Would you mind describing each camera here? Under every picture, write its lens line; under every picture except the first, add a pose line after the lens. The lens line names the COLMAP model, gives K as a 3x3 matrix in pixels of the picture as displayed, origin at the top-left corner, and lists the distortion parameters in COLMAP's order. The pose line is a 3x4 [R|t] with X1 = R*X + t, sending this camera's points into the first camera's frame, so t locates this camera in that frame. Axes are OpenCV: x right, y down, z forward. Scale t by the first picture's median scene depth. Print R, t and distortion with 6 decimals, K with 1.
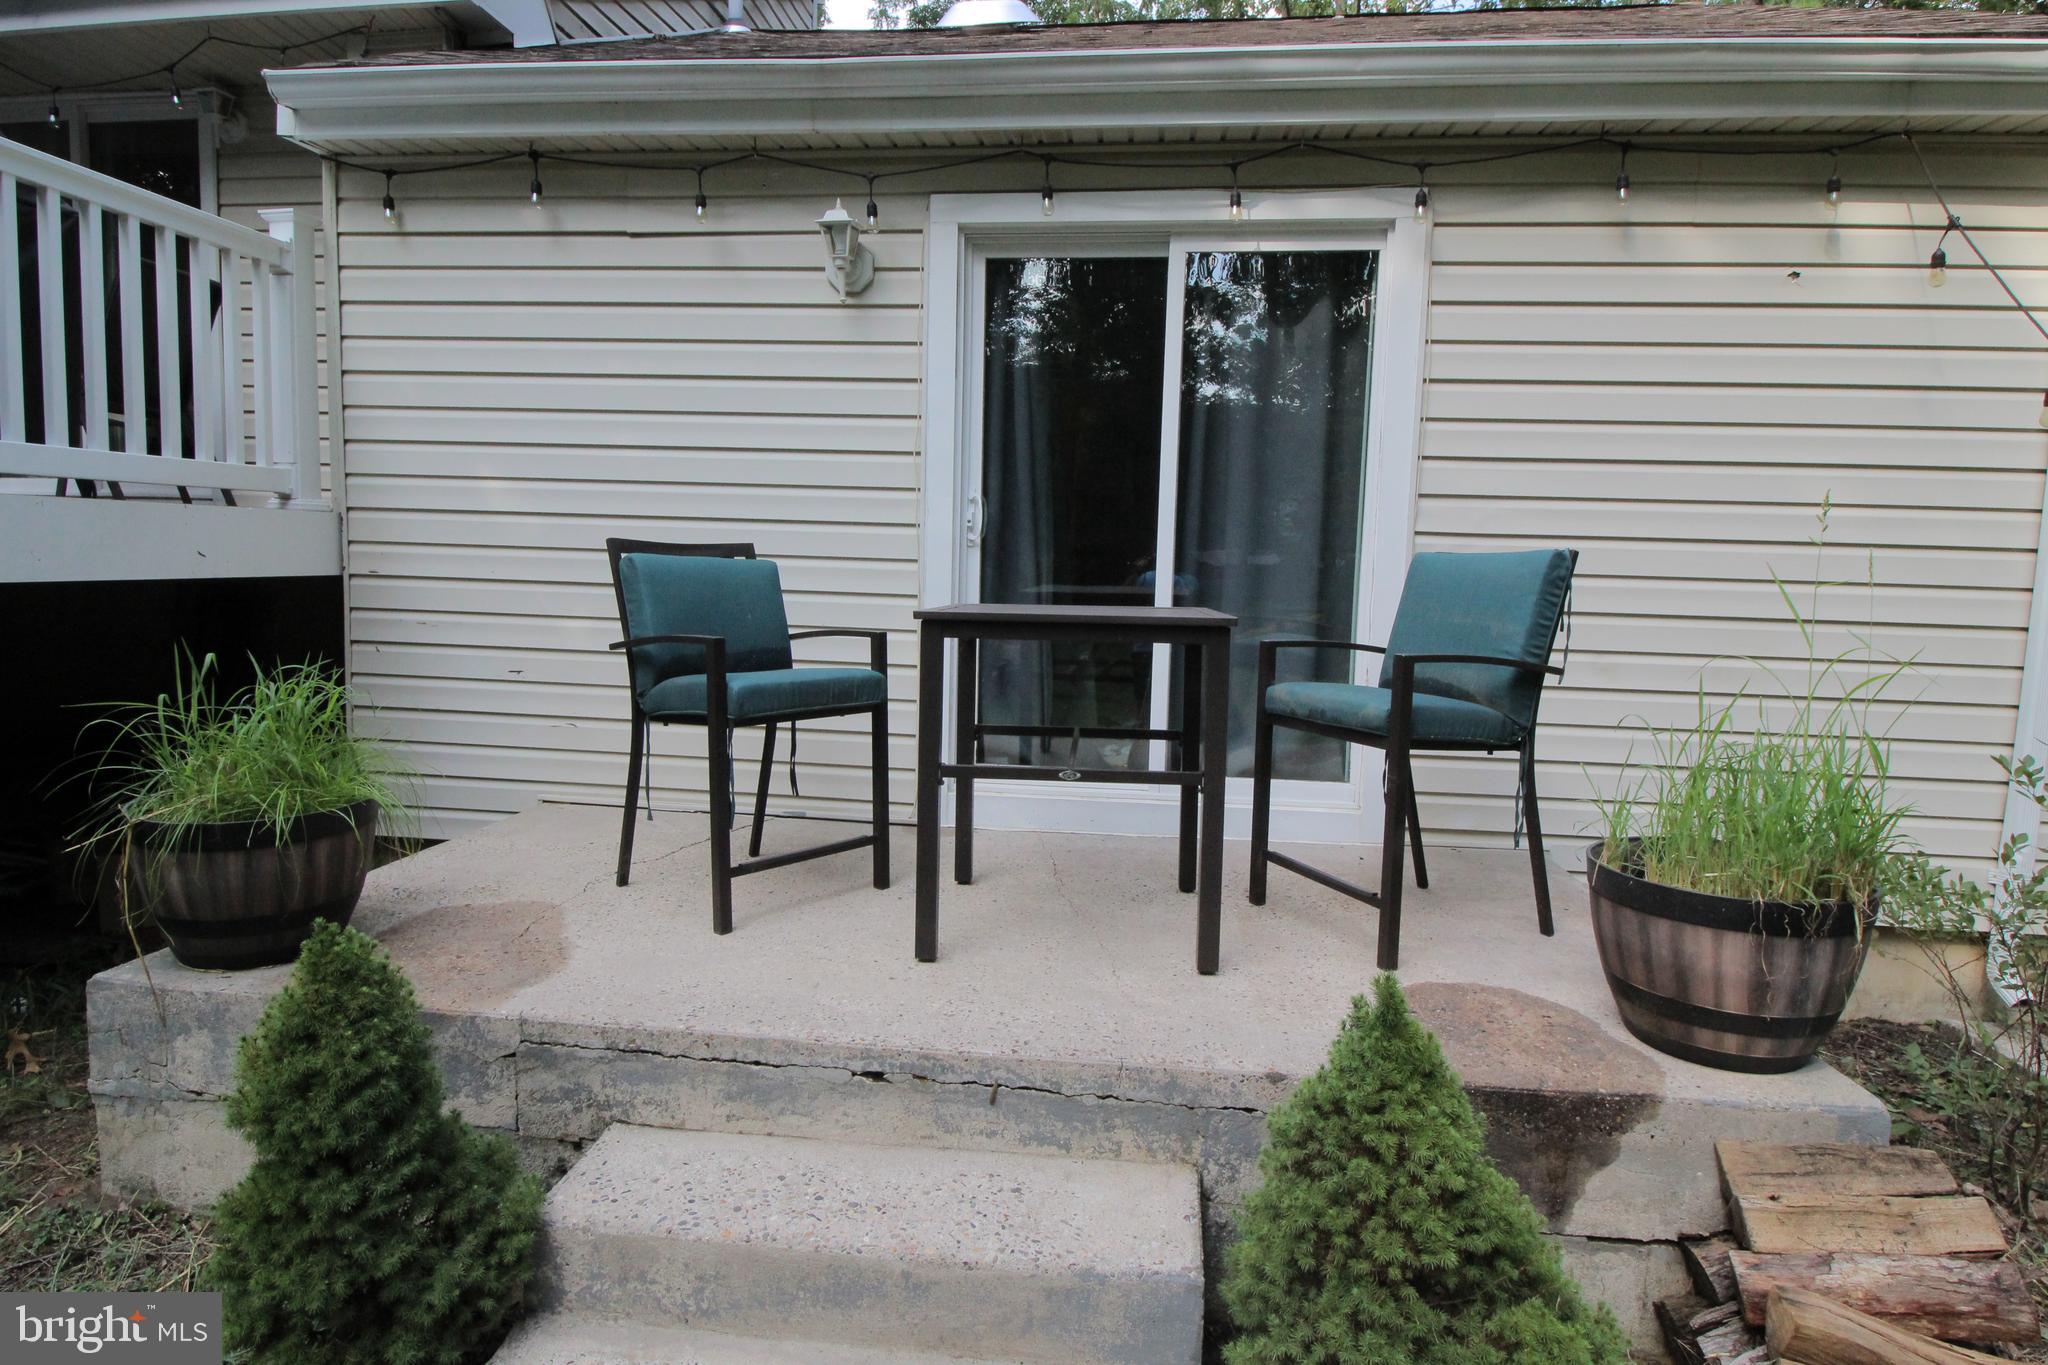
lens RADIAL K [[1067.8, 0, 1021.8], [0, 1067.8, 658.4], [0, 0, 1]] dist [0.012542, -0.021759]
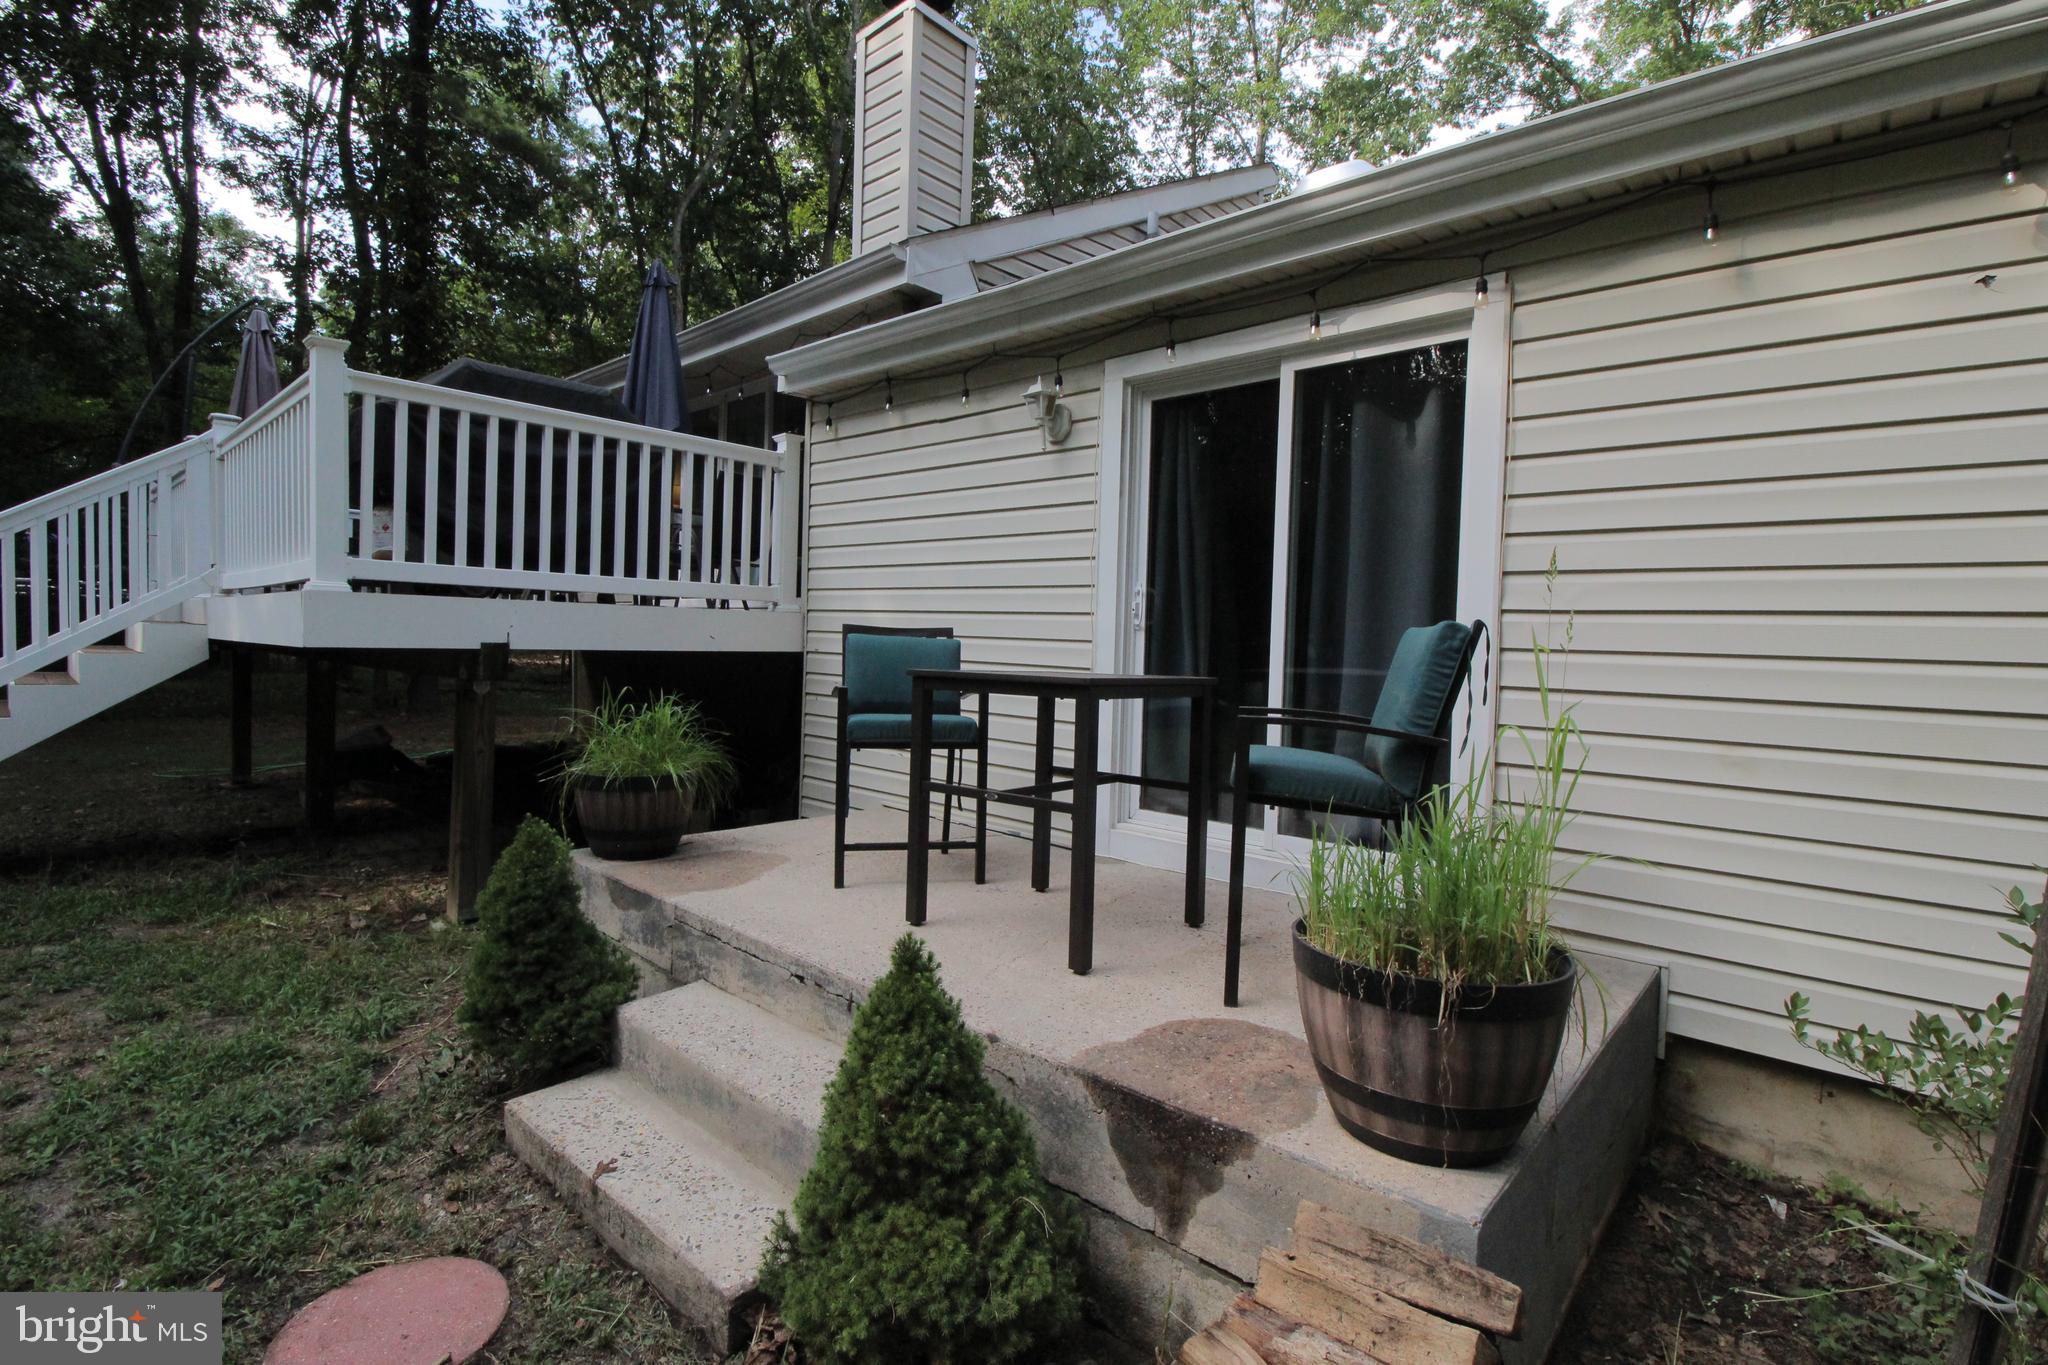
lens RADIAL K [[939.2, 0, 1024.6], [0, 939.2, 662.4], [0, 0, 1]] dist [-0.001072, -0.010958]
pose [[0.816676, 0.010660, -0.576998, 0.527512], [-0.061128, 0.995803, -0.068122, 0.015583], [0.573849, 0.090904, 0.813900, 0.052232]]
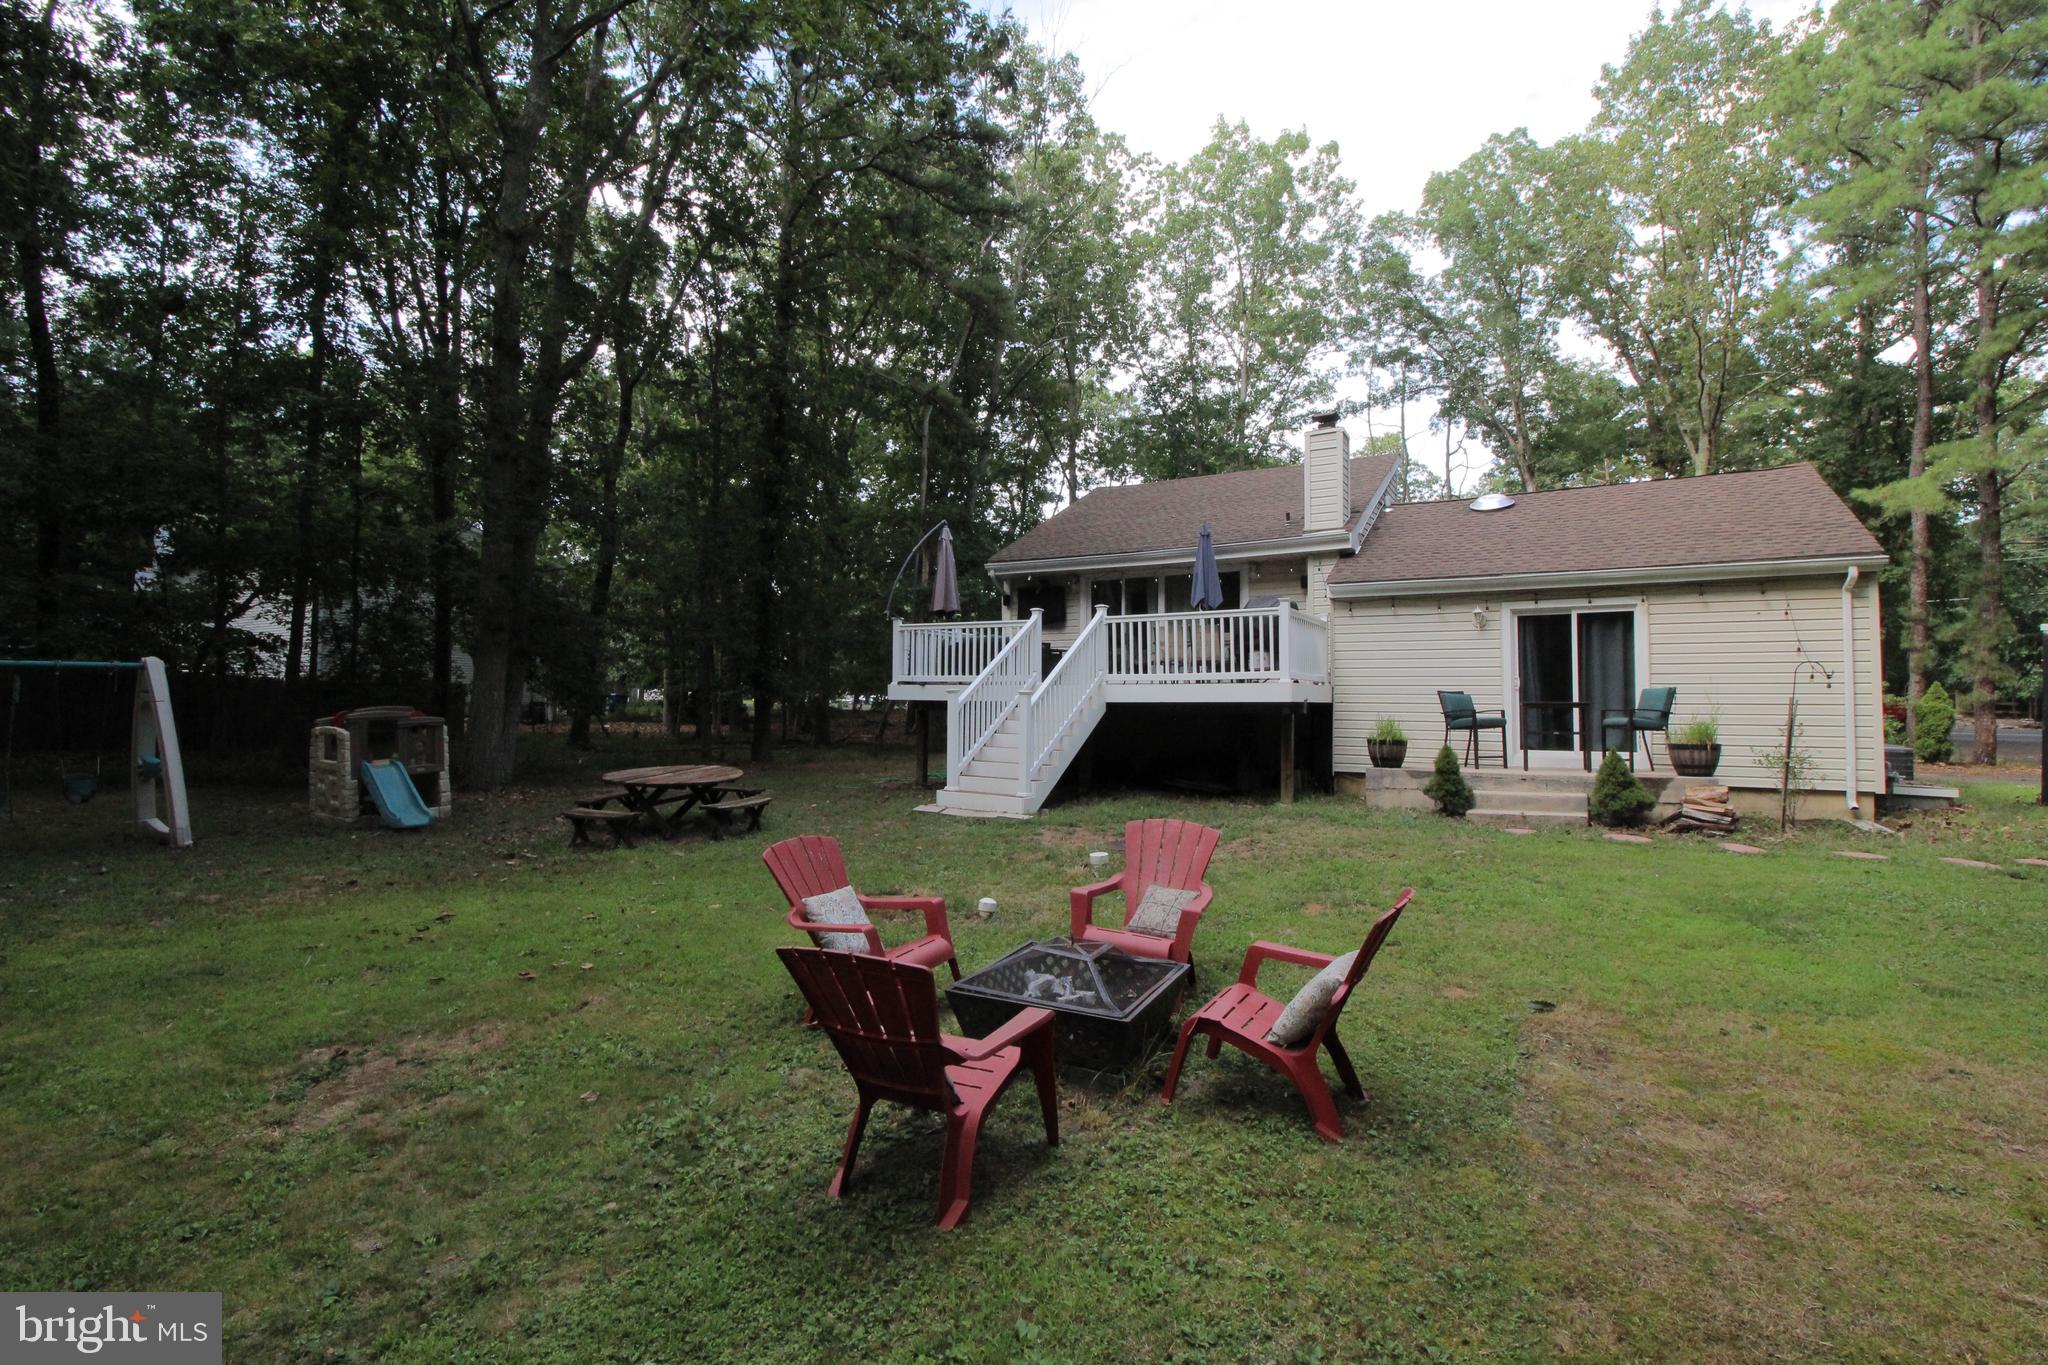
lens RADIAL K [[939.2, 0, 1024.6], [0, 939.2, 662.4], [0, 0, 1]] dist [-0.001072, -0.010958]
pose [[0.918223, -0.039957, -0.394043, -0.371312], [-0.017274, 0.989911, -0.140631, 0.324449], [0.395687, 0.135937, 0.908269, -3.003718]]
